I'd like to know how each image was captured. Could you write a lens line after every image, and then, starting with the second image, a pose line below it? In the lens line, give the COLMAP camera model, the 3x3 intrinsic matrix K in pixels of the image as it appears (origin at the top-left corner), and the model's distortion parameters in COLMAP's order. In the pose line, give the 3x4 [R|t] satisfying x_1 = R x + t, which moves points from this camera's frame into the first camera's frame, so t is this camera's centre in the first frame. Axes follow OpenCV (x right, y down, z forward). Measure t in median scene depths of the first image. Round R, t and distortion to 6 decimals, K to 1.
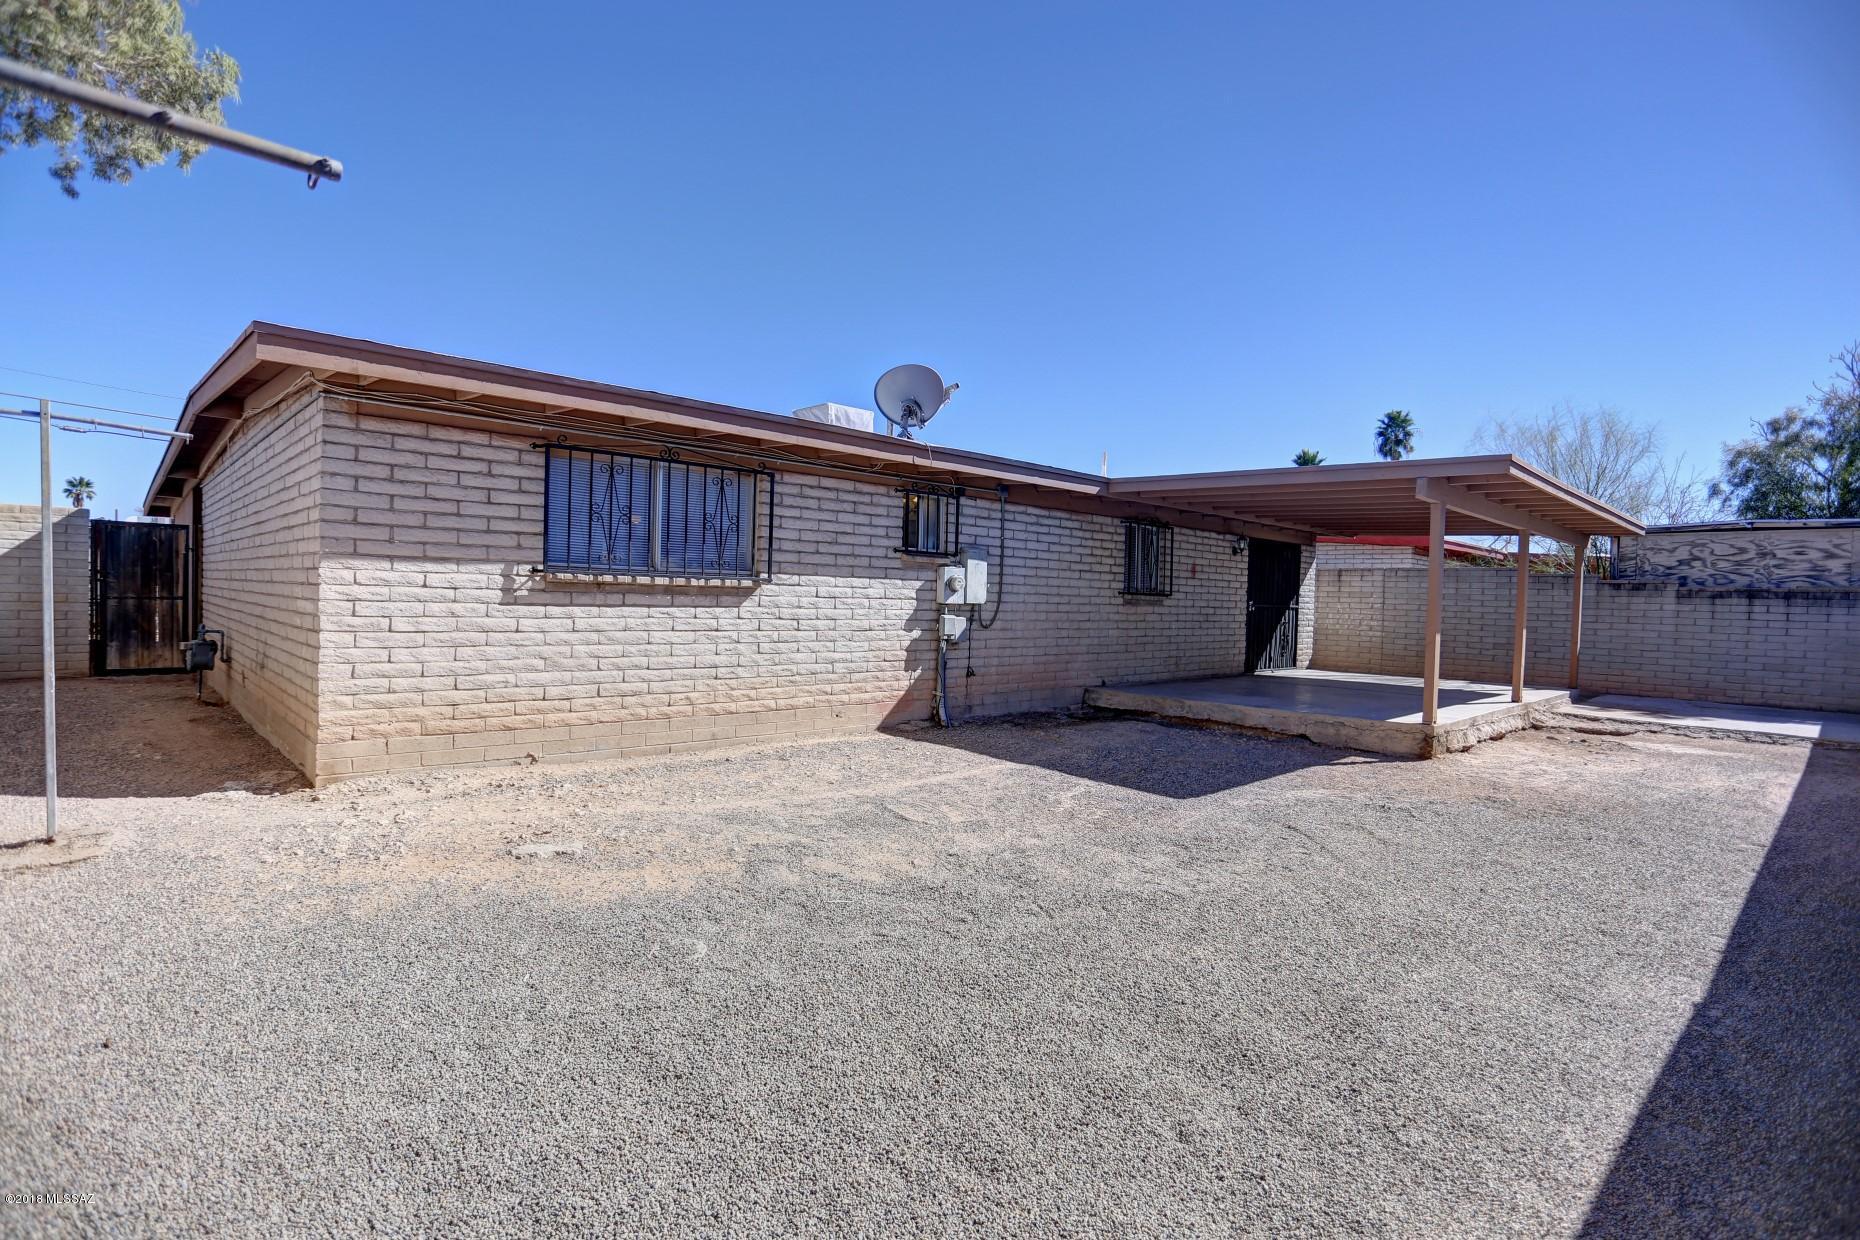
lens RADIAL K [[899.1, 0, 930.0], [0, 899.1, 620.0], [0, 0, 1]] dist [-0.077966, 0.034110]
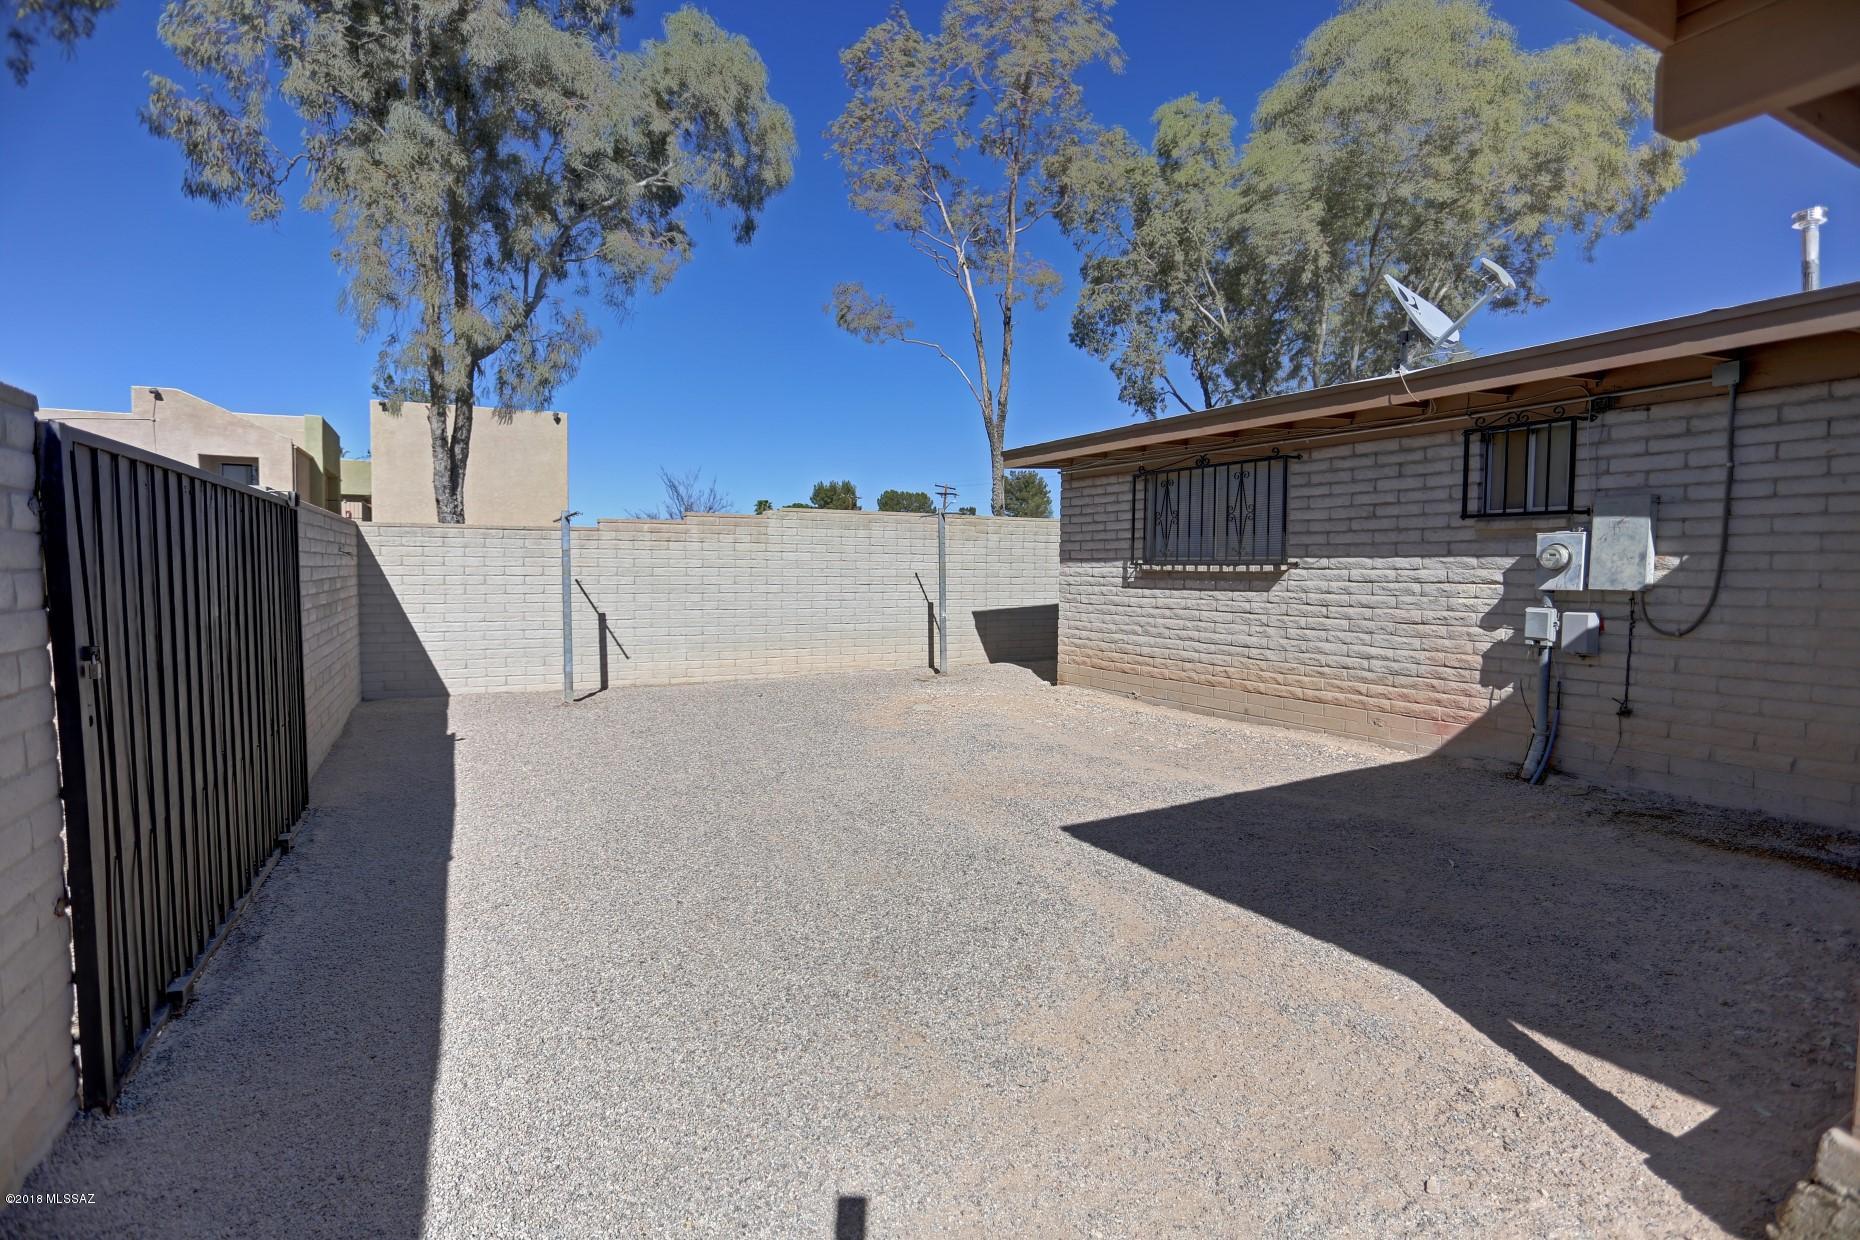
lens RADIAL K [[899.1, 0, 930.0], [0, 899.1, 620.0], [0, 0, 1]] dist [-0.077966, 0.034110]
pose [[-0.253135, 0.024530, -0.967120, 0.802769], [-0.036435, 0.998728, 0.034868, -0.002911], [0.966745, 0.044063, -0.251919, 0.806515]]
